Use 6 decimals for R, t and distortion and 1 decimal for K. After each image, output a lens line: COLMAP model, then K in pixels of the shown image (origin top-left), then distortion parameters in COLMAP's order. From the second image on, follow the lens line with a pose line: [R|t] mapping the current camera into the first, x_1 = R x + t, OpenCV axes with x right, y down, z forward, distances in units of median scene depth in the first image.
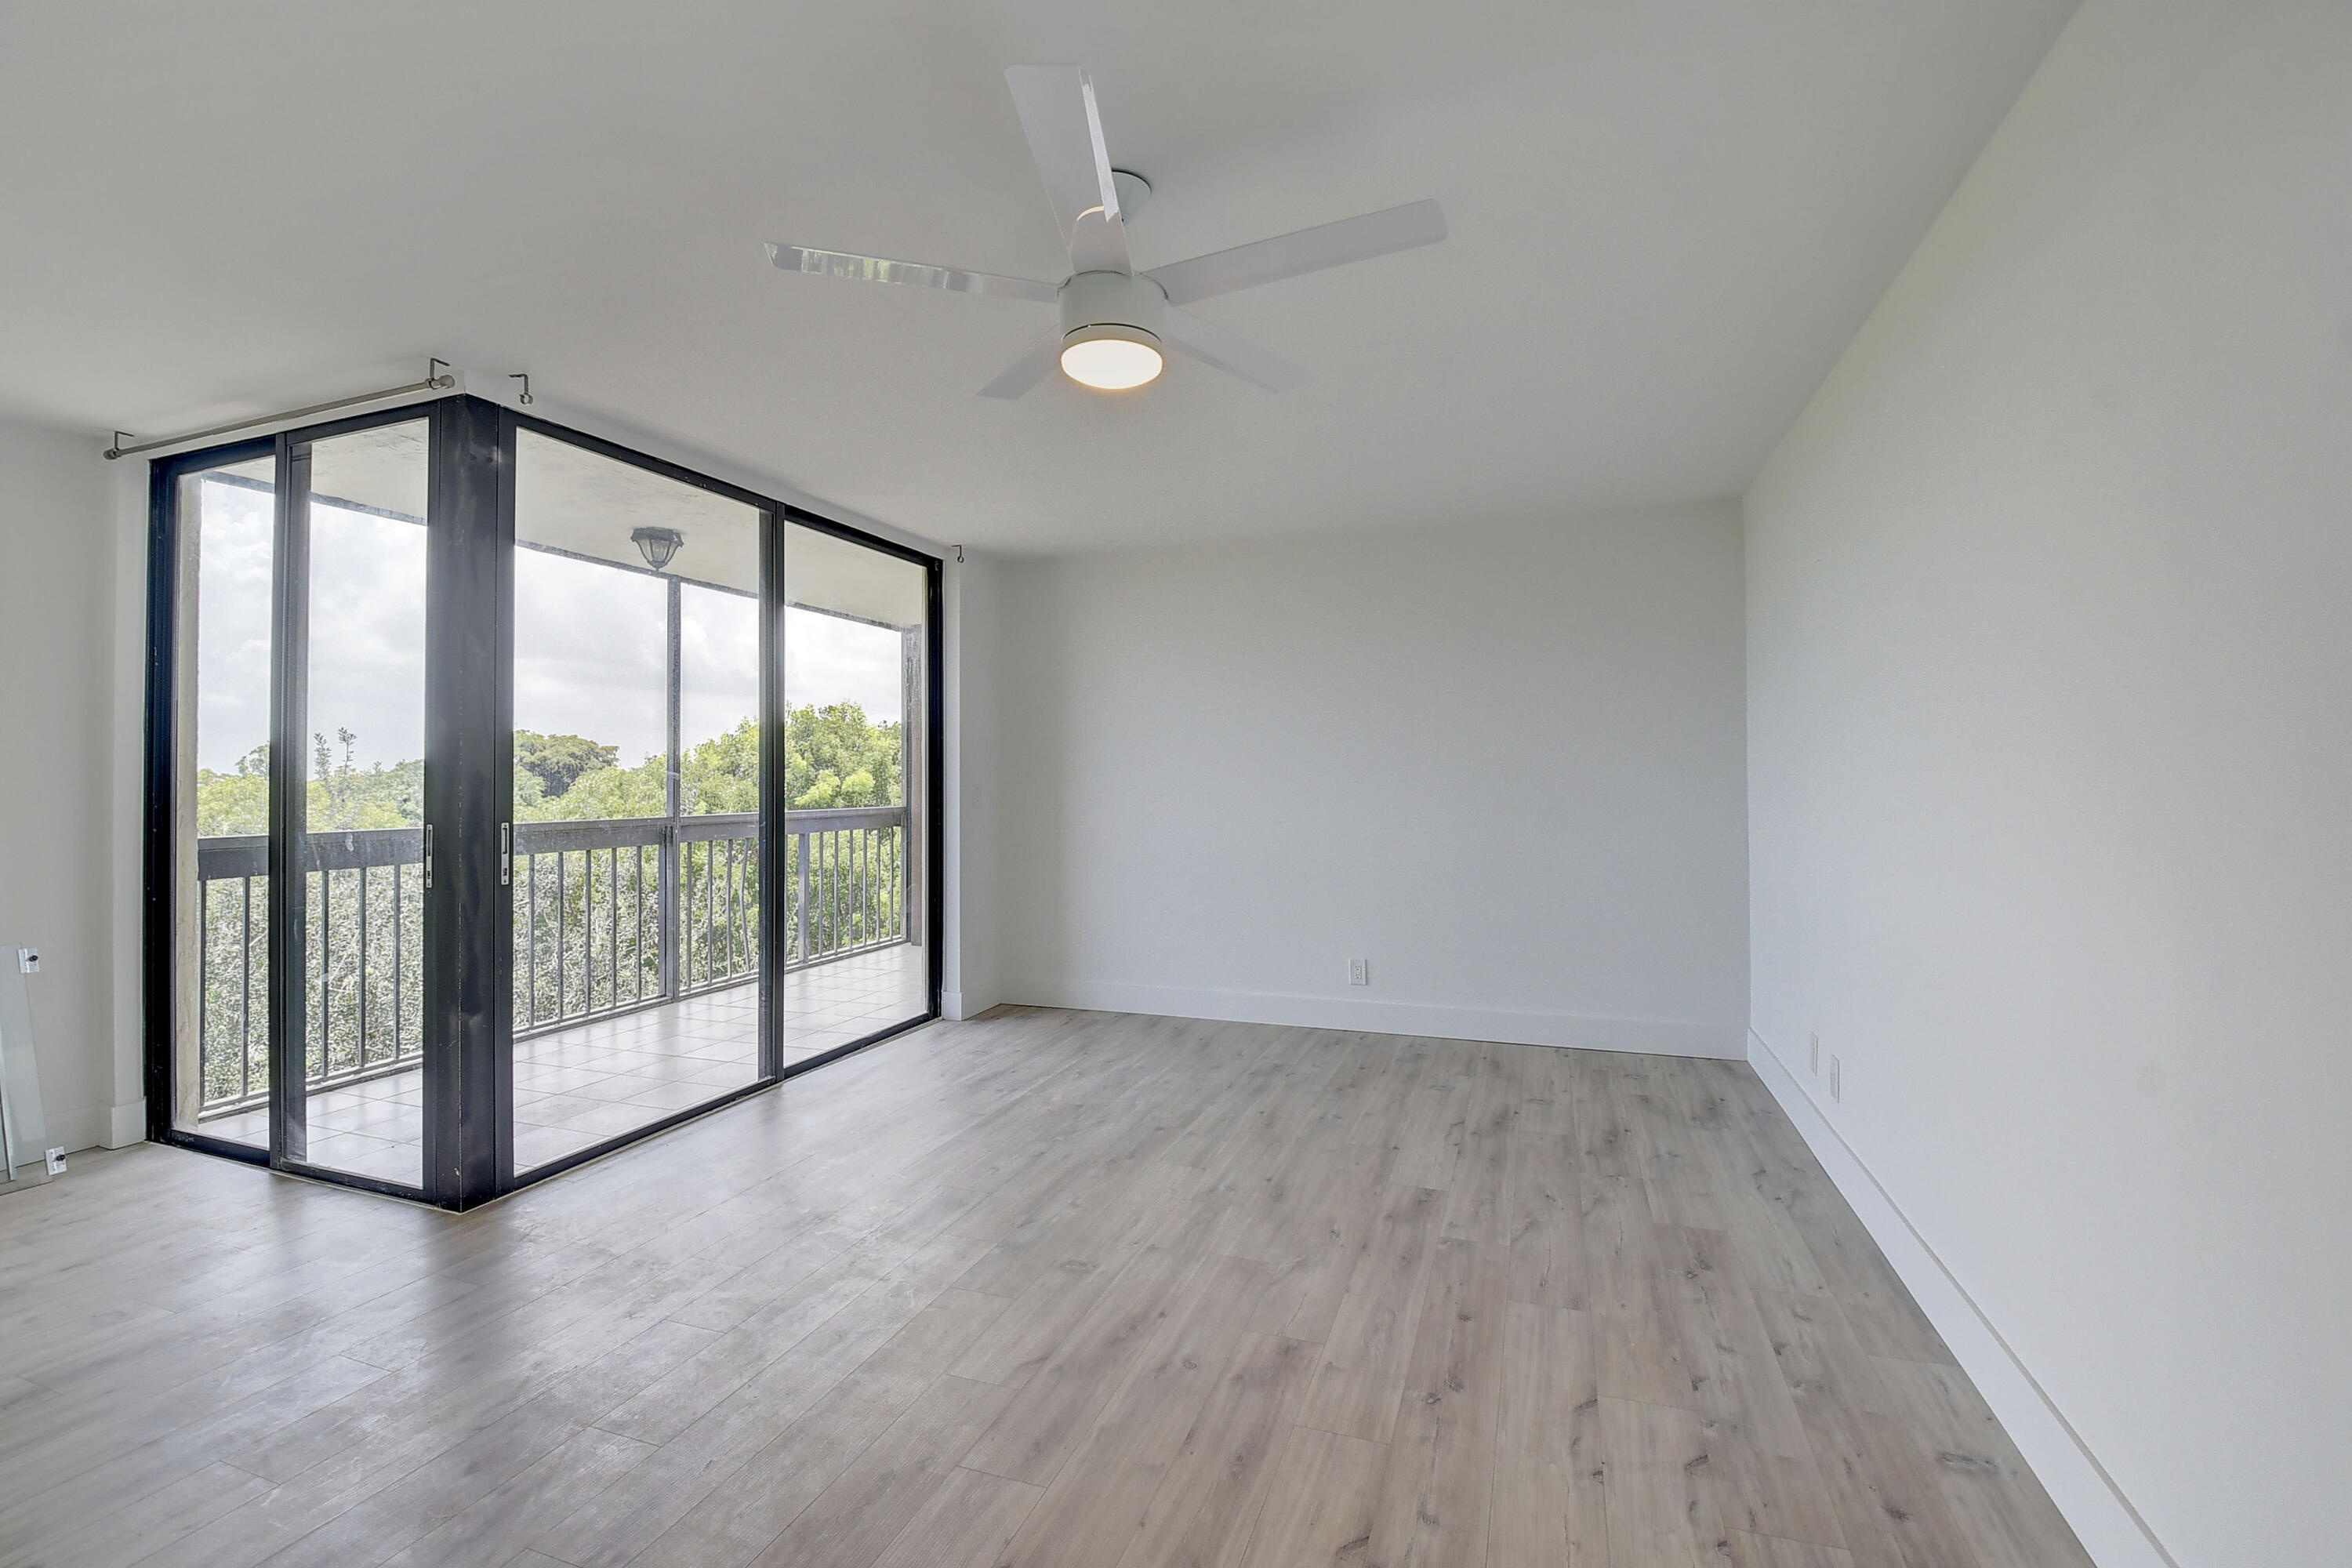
lens RADIAL K [[1036.3, 0, 1170.9], [0, 1036.3, 757.0], [0, 0, 1]] dist [0.011032, -0.023557]
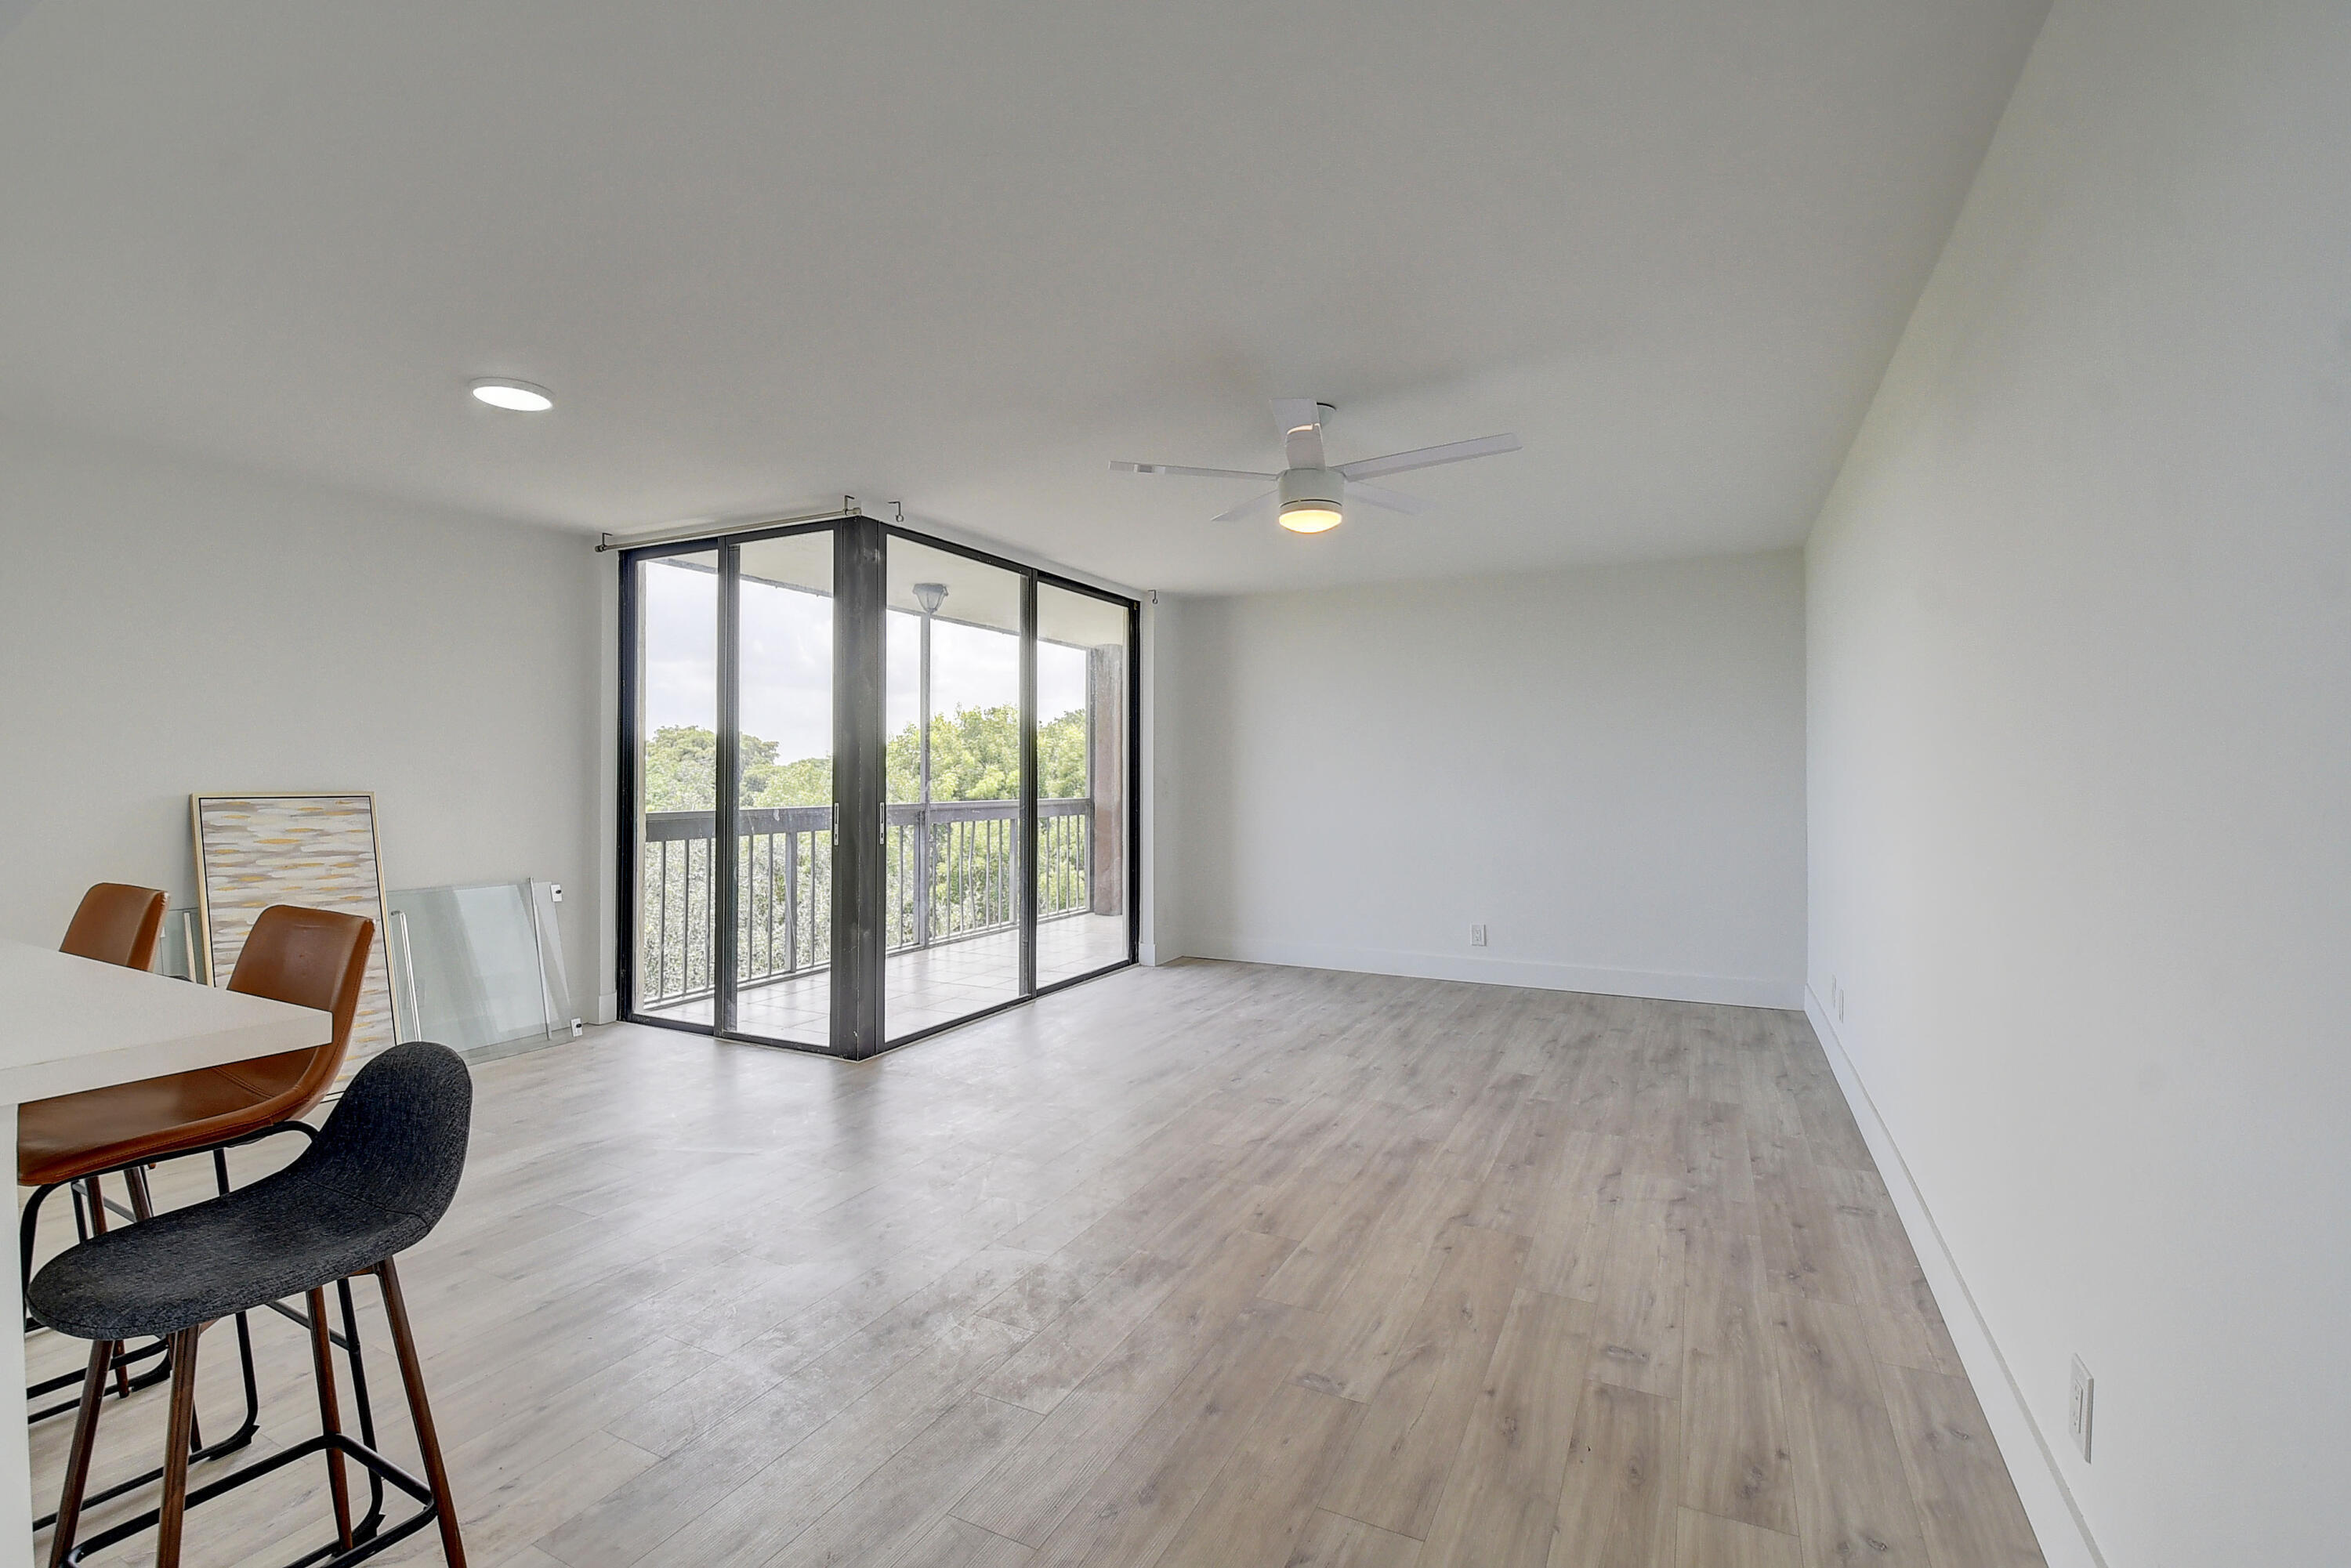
lens RADIAL K [[1035.9, 0, 1170.4], [0, 1035.9, 757.0], [0, 0, 1]] dist [0.011032, -0.023557]
pose [[0.992508, 0.004510, -0.122097, -0.048061], [-0.004135, 0.999986, 0.003324, -0.008087], [0.122110, -0.002795, 0.992513, -0.397281]]
